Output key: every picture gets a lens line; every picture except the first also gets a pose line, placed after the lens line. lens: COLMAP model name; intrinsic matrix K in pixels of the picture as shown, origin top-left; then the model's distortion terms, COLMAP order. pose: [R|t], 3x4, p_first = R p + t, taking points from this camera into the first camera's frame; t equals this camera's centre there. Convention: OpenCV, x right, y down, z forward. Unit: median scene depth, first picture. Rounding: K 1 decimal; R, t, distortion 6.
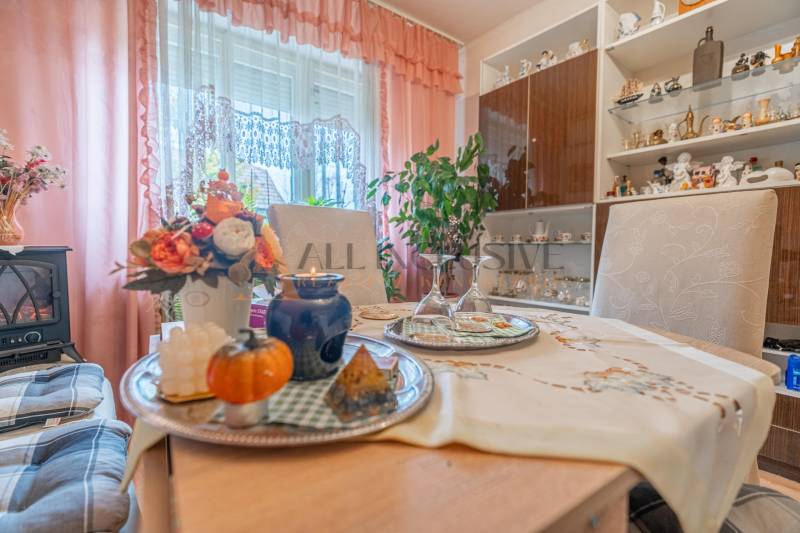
lens RADIAL K [[361.0, 0, 397.5], [0, 361.0, 265.0], [0, 0, 1]] dist [-0.003443, -0.000318]
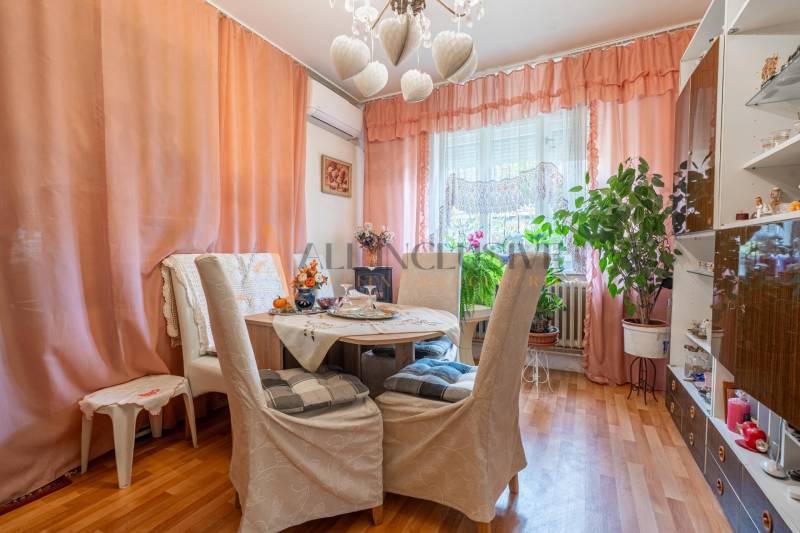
lens RADIAL K [[361.0, 0, 397.5], [0, 361.0, 265.0], [0, 0, 1]] dist [-0.003443, -0.000318]
pose [[0.418163, 0.037562, -0.907595, 0.981719], [-0.049352, 0.998608, 0.018590, -0.073646], [0.907031, 0.037018, 0.419435, 0.033819]]
